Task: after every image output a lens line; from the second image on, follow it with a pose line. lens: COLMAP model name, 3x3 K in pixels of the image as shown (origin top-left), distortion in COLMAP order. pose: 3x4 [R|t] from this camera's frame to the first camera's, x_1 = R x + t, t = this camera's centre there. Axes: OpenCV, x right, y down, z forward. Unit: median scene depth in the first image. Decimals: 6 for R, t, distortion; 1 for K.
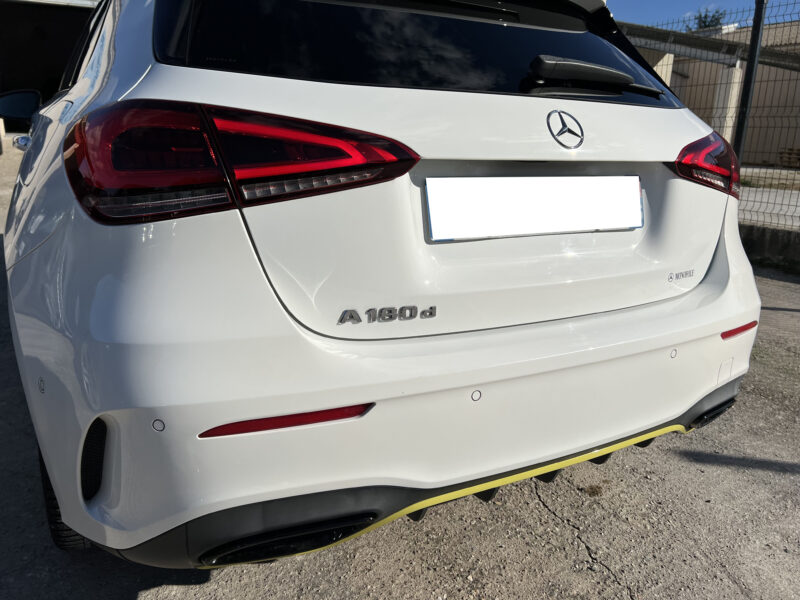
lens RADIAL K [[598.2, 0, 401.9], [0, 598.2, 310.9], [0, 0, 1]] dist [0.040702, -0.057157]
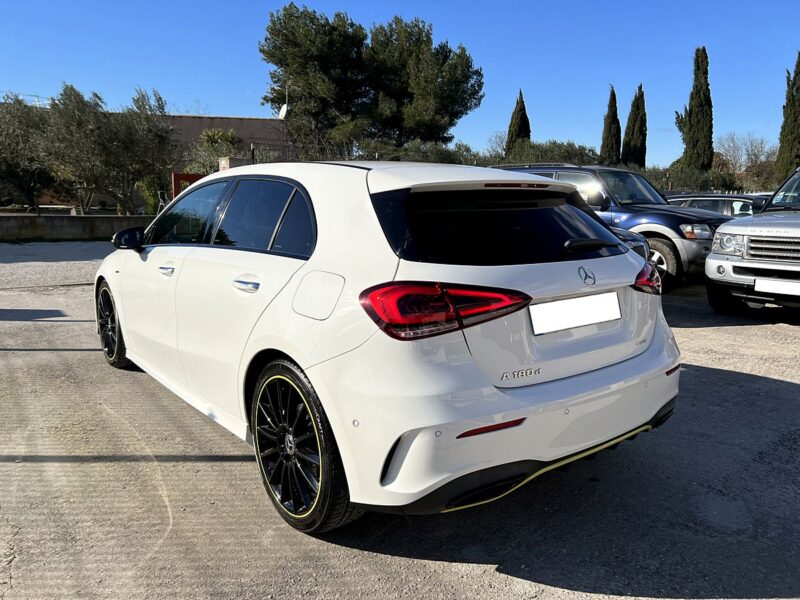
lens RADIAL K [[598.2, 0, 401.9], [0, 598.2, 310.9], [0, 0, 1]] dist [0.040702, -0.057157]
pose [[0.986592, -0.055991, 0.153302, -0.733517], [0.071361, 0.992755, -0.096665, -0.041155], [-0.146779, 0.106309, 0.983440, -0.978303]]
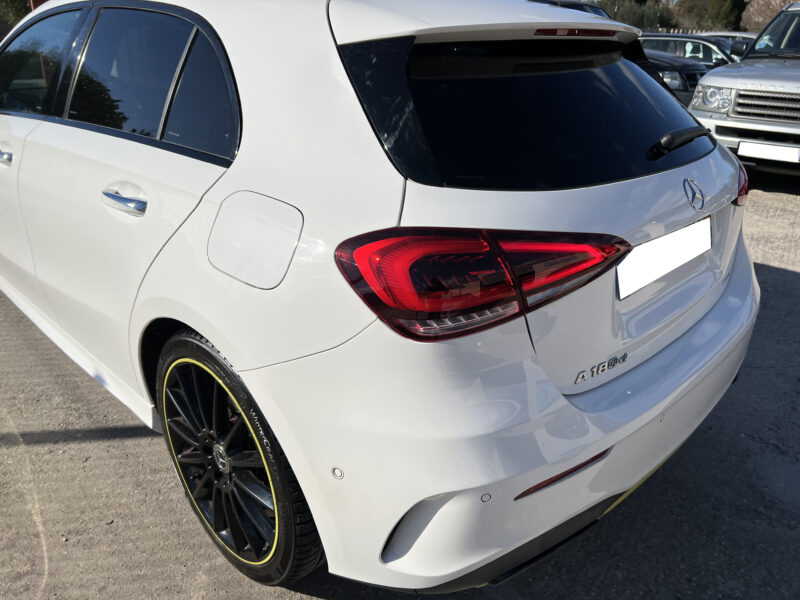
lens RADIAL K [[592.3, 0, 400.0], [0, 592.3, 300.0], [0, 0, 1]] dist [0.040181, -0.047499]
pose [[0.958379, -0.125410, 0.256482, -0.737979], [0.087788, 0.984281, 0.153246, -0.368079], [-0.271669, -0.124352, 0.954323, -0.054881]]
